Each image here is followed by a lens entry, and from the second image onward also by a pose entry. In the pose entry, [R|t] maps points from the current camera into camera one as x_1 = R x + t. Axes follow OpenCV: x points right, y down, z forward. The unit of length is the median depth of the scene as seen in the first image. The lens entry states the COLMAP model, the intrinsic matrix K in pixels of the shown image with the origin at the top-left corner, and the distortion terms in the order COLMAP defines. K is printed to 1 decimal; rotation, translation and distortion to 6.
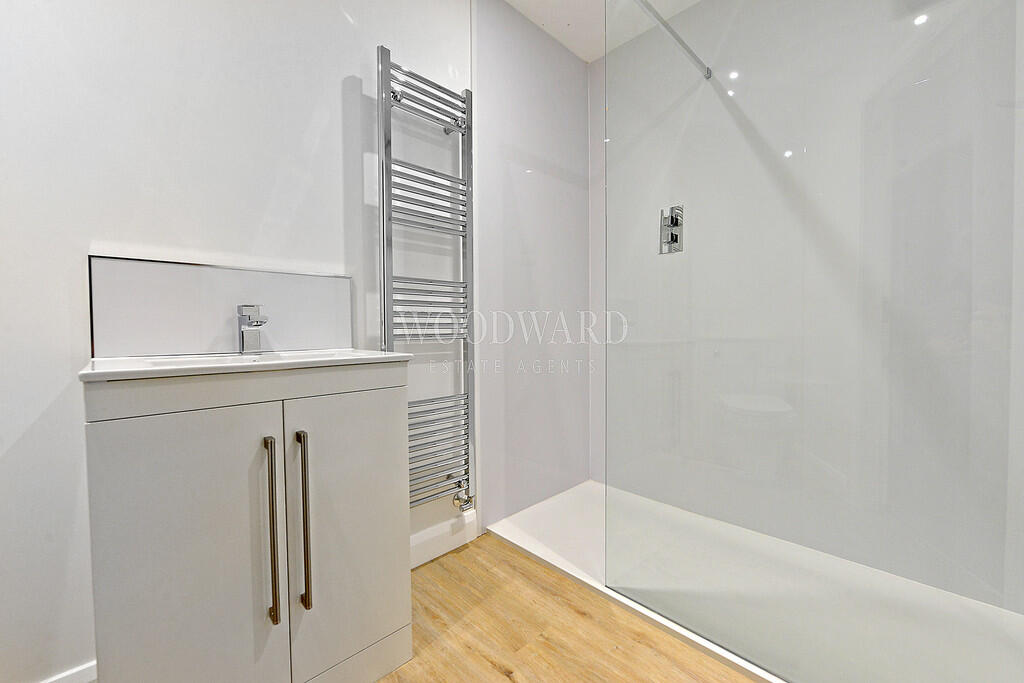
lens RADIAL K [[408.9, 0, 513.3], [0, 408.9, 334.4], [0, 0, 1]] dist [0.000211, -0.000245]
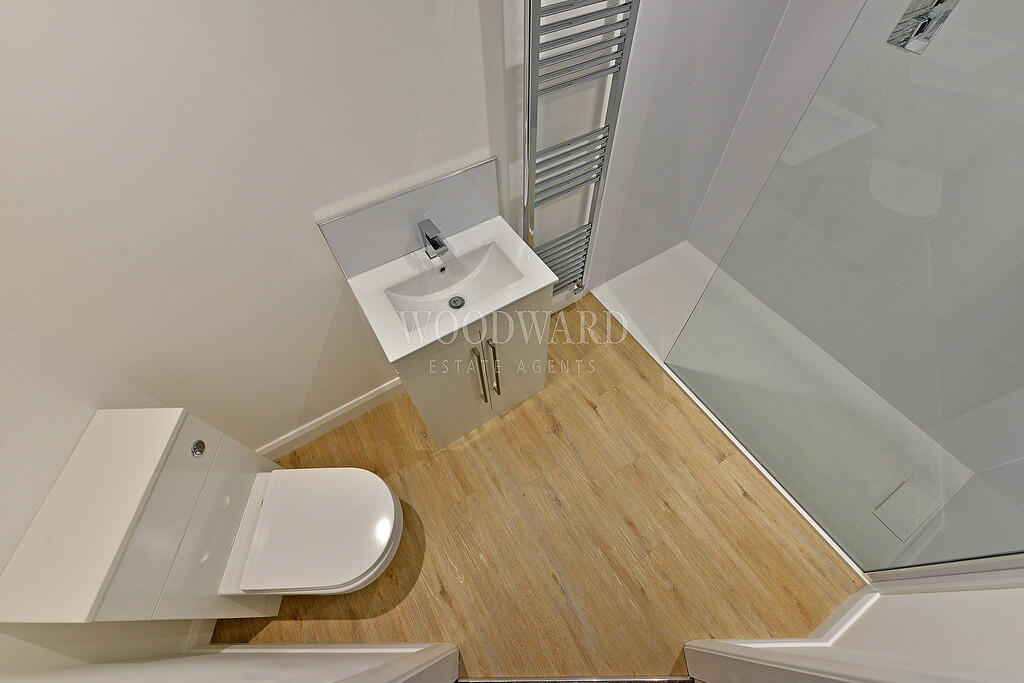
lens RADIAL K [[408.9, 0, 513.3], [0, 408.9, 334.4], [0, 0, 1]] dist [0.000211, -0.000245]
pose [[0.977302, 0.172226, -0.123364, -0.176169], [0.003750, 0.568163, 0.822908, -0.801456], [0.211817, -0.804692, 0.554621, 0.119310]]
